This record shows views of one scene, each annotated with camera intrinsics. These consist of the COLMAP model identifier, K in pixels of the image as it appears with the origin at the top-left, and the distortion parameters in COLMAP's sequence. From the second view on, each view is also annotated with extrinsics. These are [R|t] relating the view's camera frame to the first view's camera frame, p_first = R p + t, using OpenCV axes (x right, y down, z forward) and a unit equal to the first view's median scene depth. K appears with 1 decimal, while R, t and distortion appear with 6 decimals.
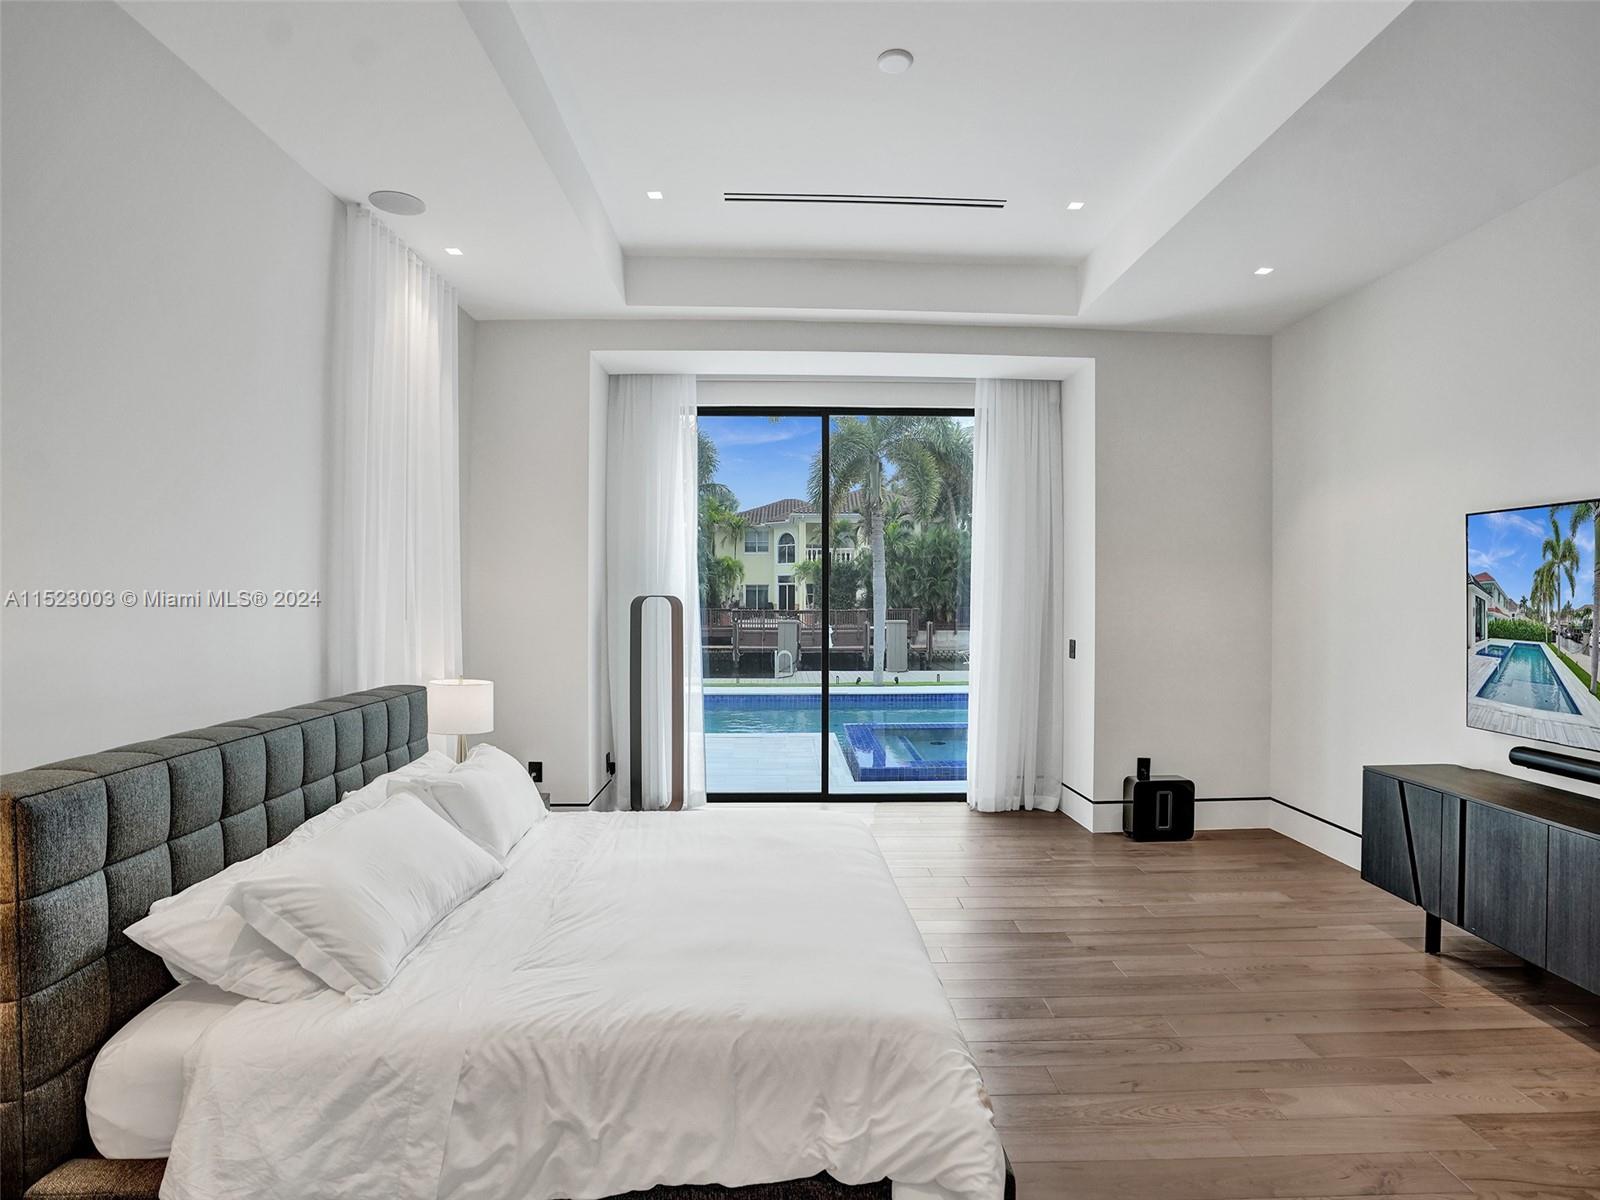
lens RADIAL K [[809.3, 0, 800.0], [0, 809.3, 600.0], [0, 0, 1]] dist [-0.071992, 0.026574]
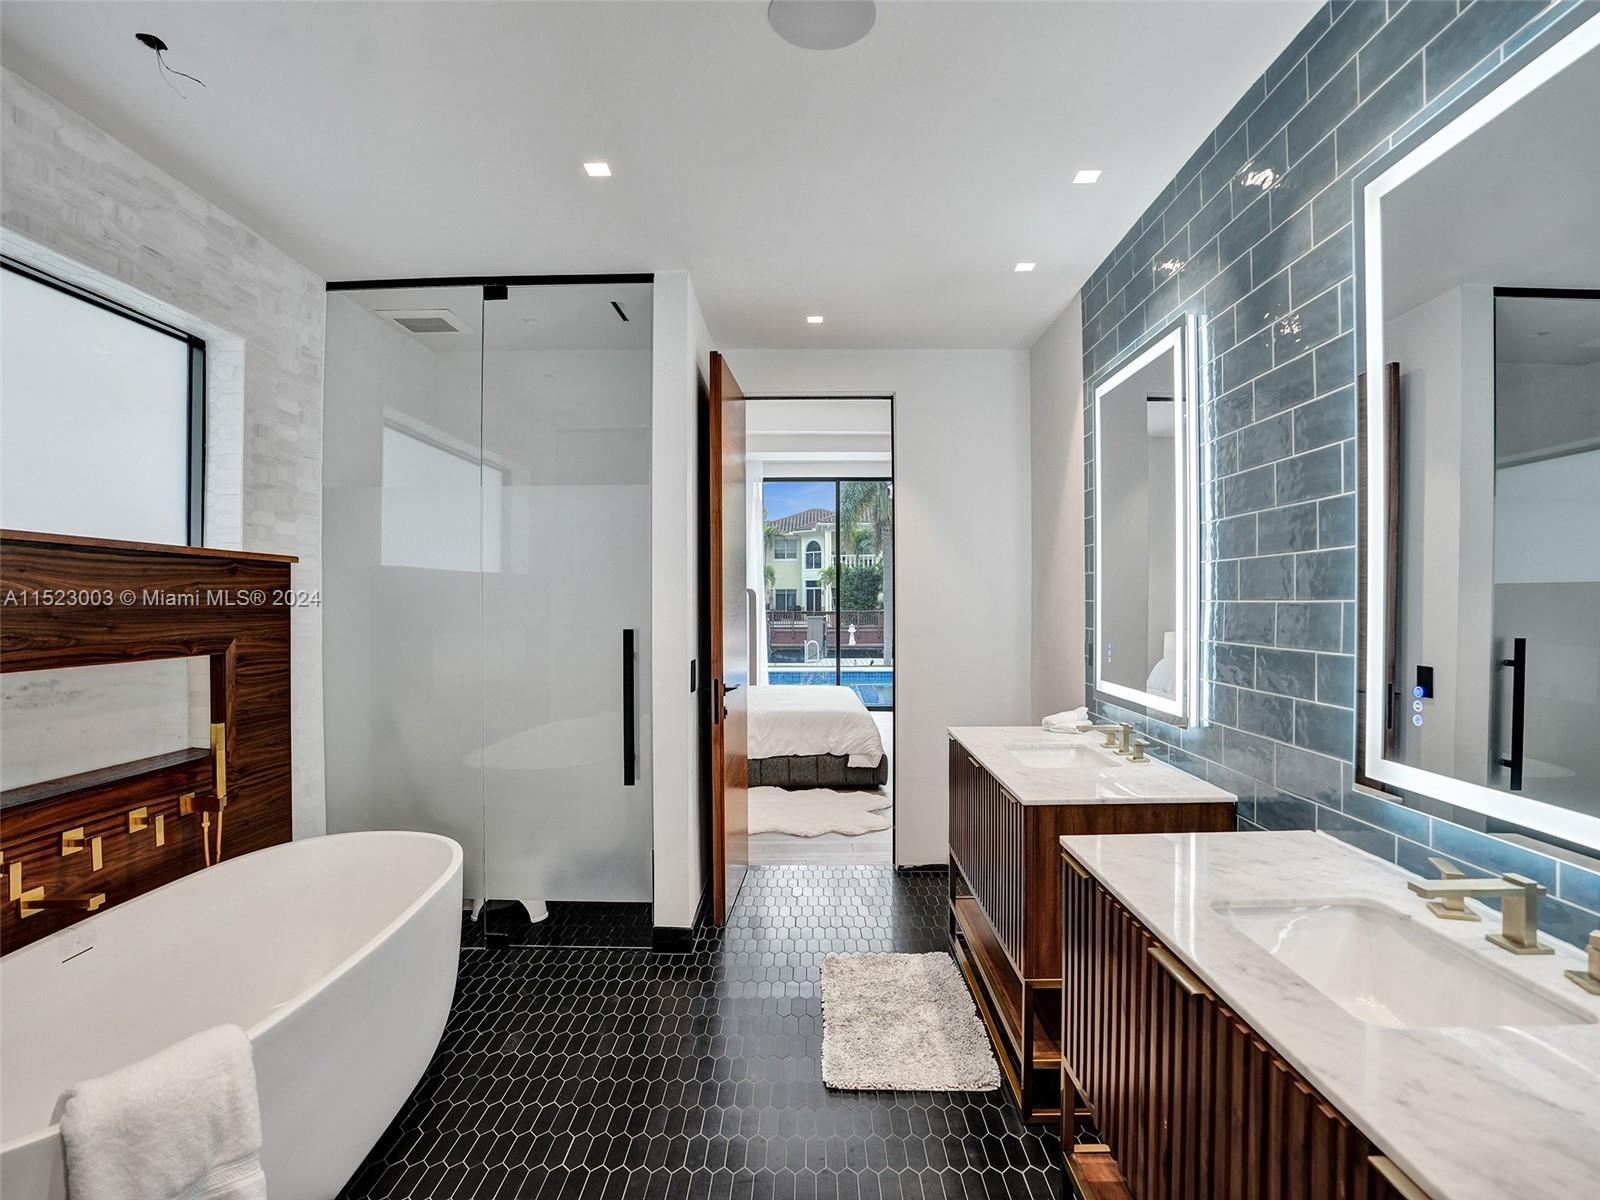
lens RADIAL K [[808.5, 0, 821.0], [0, 808.5, 598.1], [0, 0, 1]] dist [-0.053118, 0.000175]
pose [[0.999967, -0.004007, -0.007000, 0.008057], [0.003942, 0.999950, -0.009186, 0.034382], [0.007037, 0.009158, 0.999933, -0.777868]]
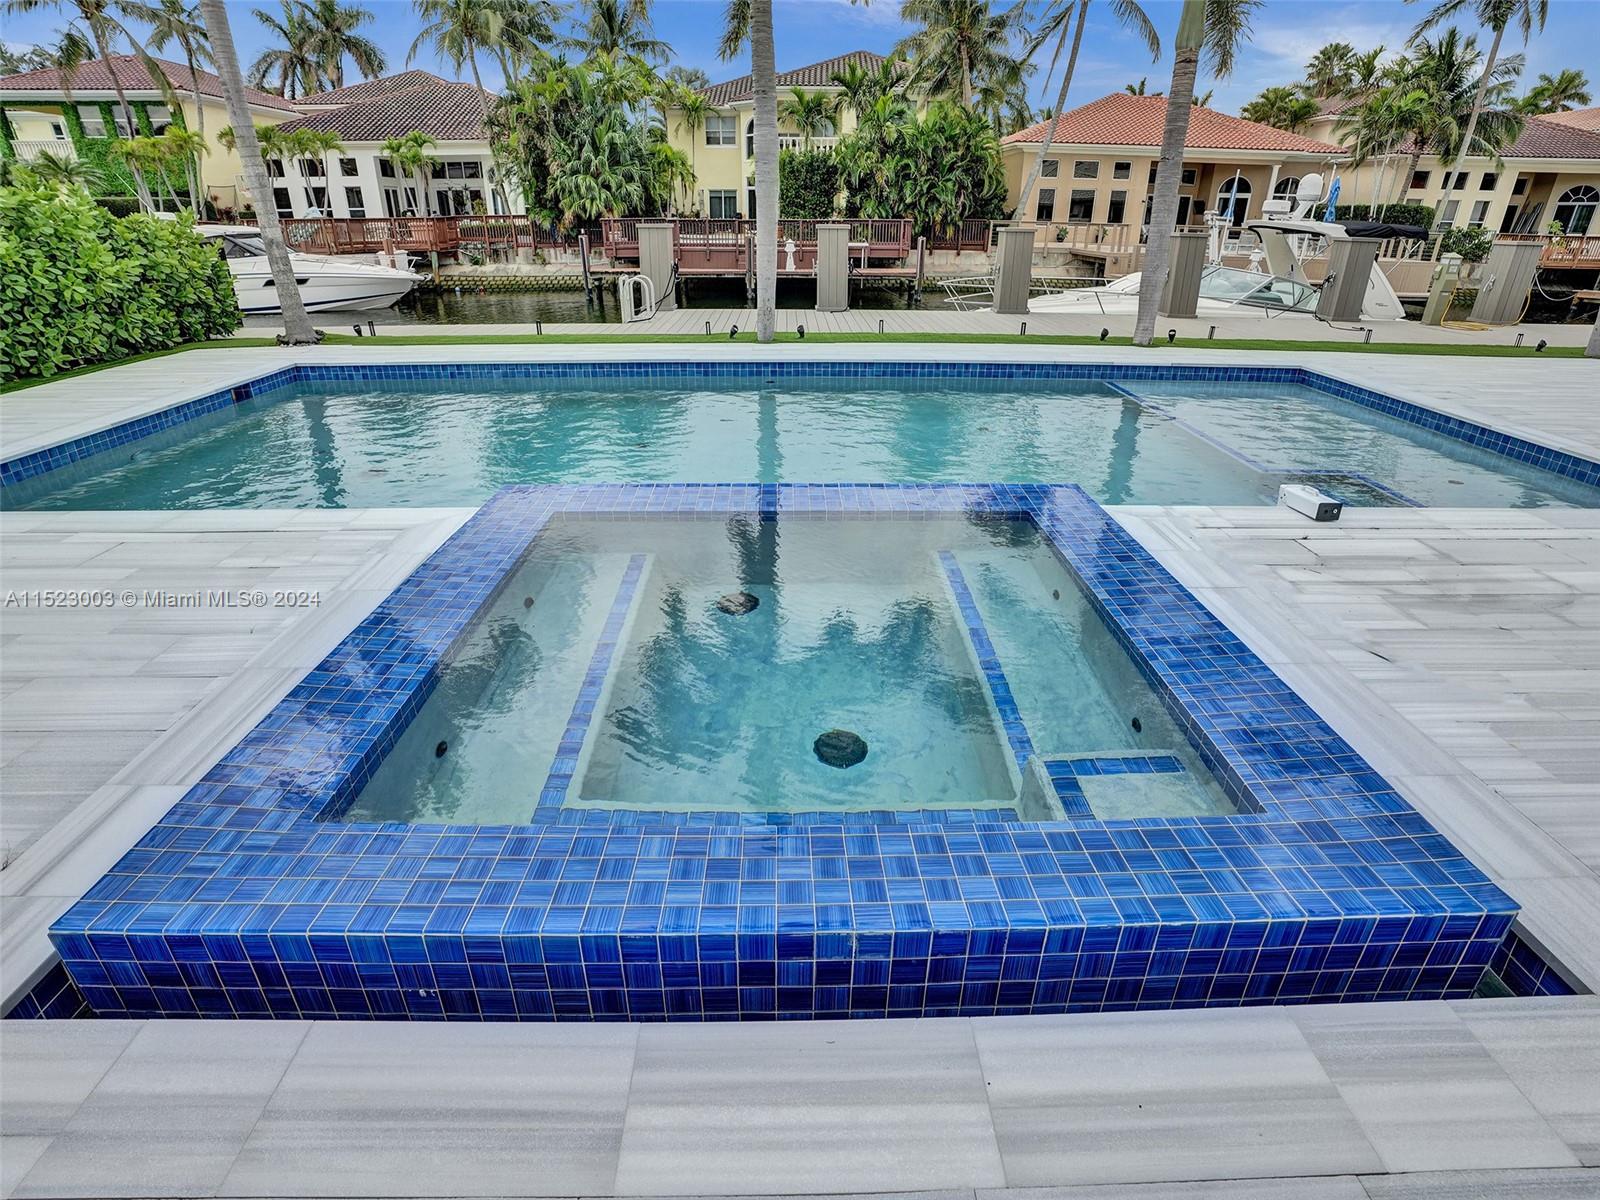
lens RADIAL K [[809.3, 0, 800.0], [0, 809.3, 600.0], [0, 0, 1]] dist [-0.071992, 0.026574]
pose [[0.999966, 0.006449, -0.005051, 0.399580], [-0.003624, 0.901282, 0.433218, 0.079515], [0.007346, -0.433185, 0.901275, 1.317085]]
